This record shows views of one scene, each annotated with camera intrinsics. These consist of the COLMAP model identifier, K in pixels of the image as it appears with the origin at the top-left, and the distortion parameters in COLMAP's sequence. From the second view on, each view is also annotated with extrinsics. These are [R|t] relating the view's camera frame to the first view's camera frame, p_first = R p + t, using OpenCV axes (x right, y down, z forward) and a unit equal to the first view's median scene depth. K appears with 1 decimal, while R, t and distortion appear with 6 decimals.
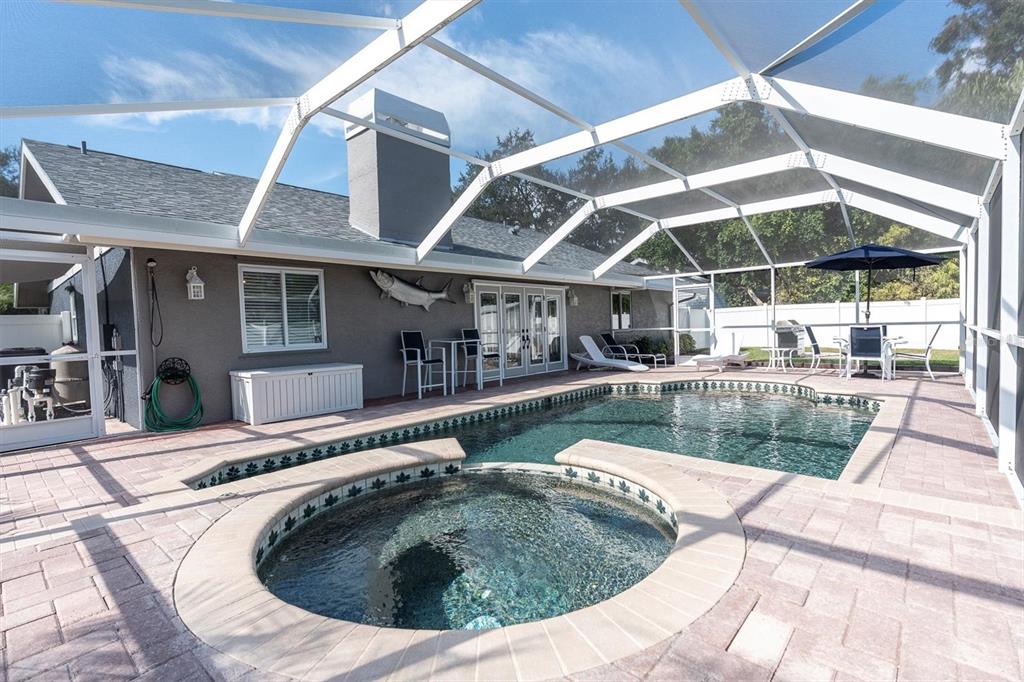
lens RADIAL K [[475.2, 0, 510.6], [0, 475.2, 346.8], [0, 0, 1]] dist [-0.002252, -0.000247]
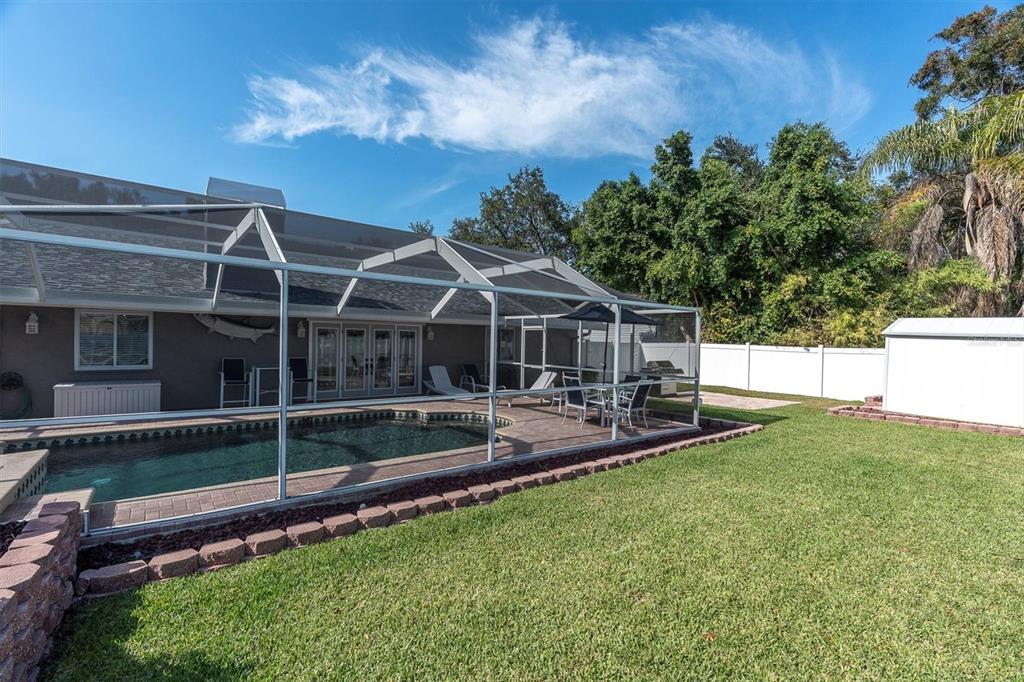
lens RADIAL K [[462.1, 0, 510.9], [0, 462.1, 335.9], [0, 0, 1]] dist [-0.002058, 0.000013]
pose [[0.982249, 0.047882, -0.181365, 0.790136], [-0.057034, 0.997331, -0.045589, -0.082037], [0.178698, 0.055124, 0.982359, -0.120905]]
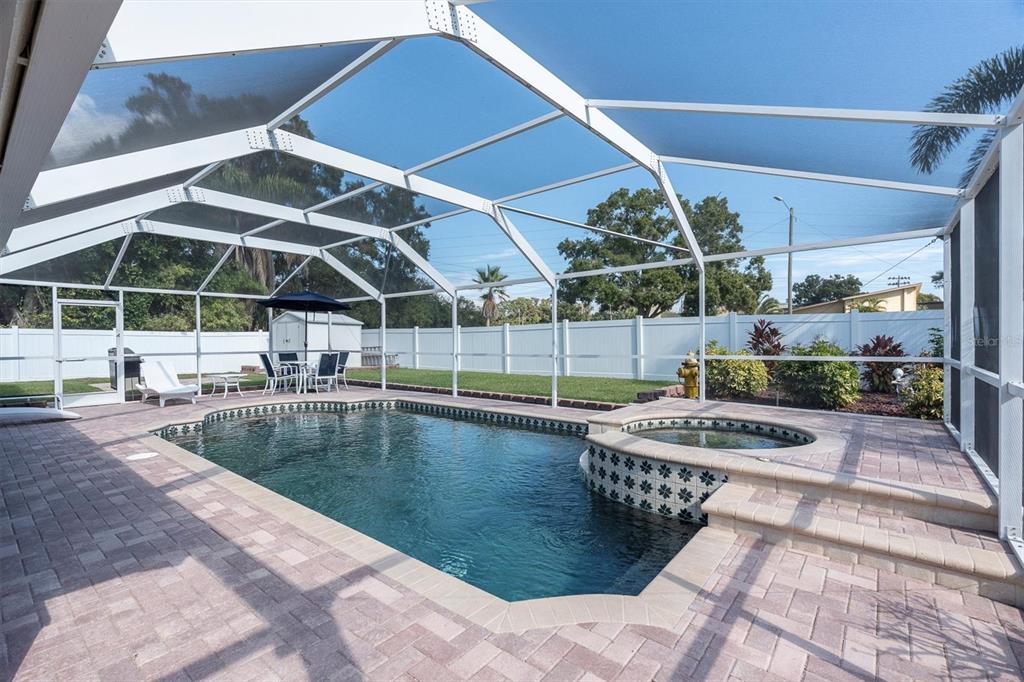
lens RADIAL K [[462.1, 0, 510.9], [0, 462.1, 335.9], [0, 0, 1]] dist [-0.002058, 0.000013]
pose [[-0.031655, 0.038056, 0.998774, -0.572975], [0.050031, 0.998083, -0.036444, -0.017332], [-0.998246, 0.048816, -0.033498, 0.513935]]
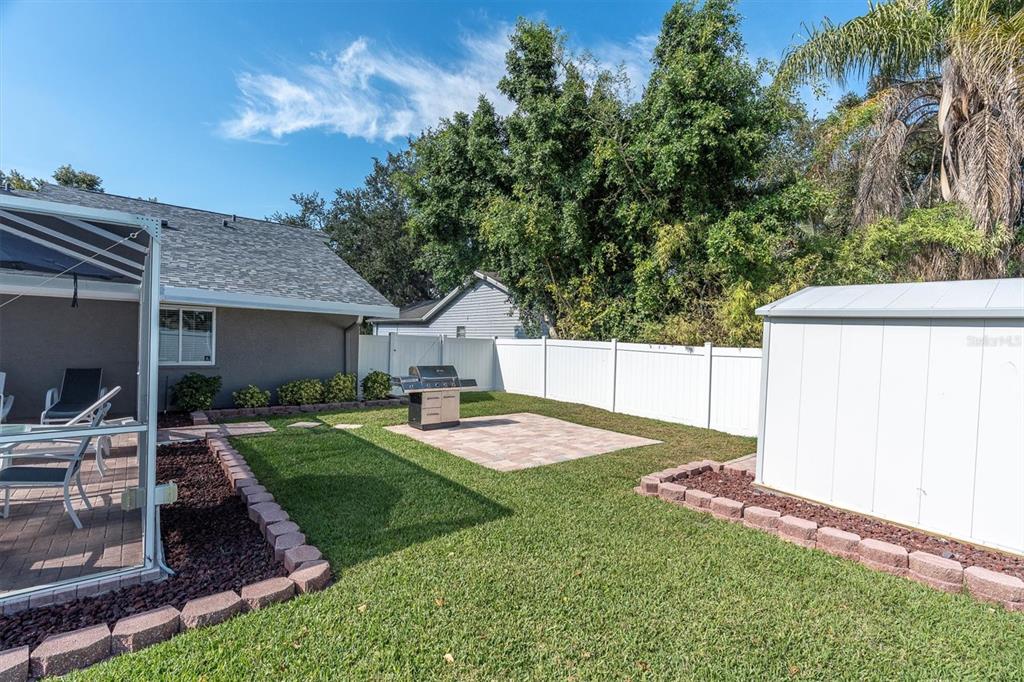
lens RADIAL K [[457.6, 0, 512.0], [0, 457.6, 341.0], [0, 0, 1]] dist [-0.003612, -0.000478]
pose [[0.986051, 0.061126, -0.154810, 1.379244], [-0.067948, 0.996920, -0.039161, -0.128041], [0.151940, 0.049134, 0.987168, 0.744467]]
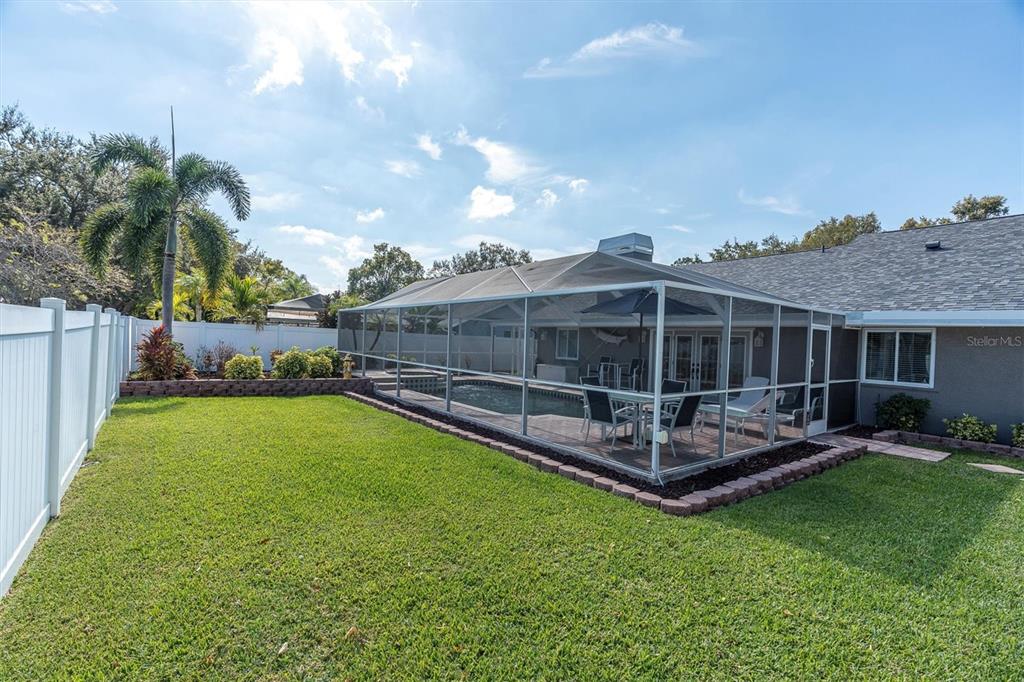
lens RADIAL K [[475.2, 0, 510.6], [0, 475.2, 346.8], [0, 0, 1]] dist [-0.002252, -0.000247]
pose [[-0.194672, 0.044176, -0.979873, 1.814720], [-0.067046, 0.996050, 0.058225, -0.162563], [0.978574, 0.077031, -0.190941, 1.010244]]
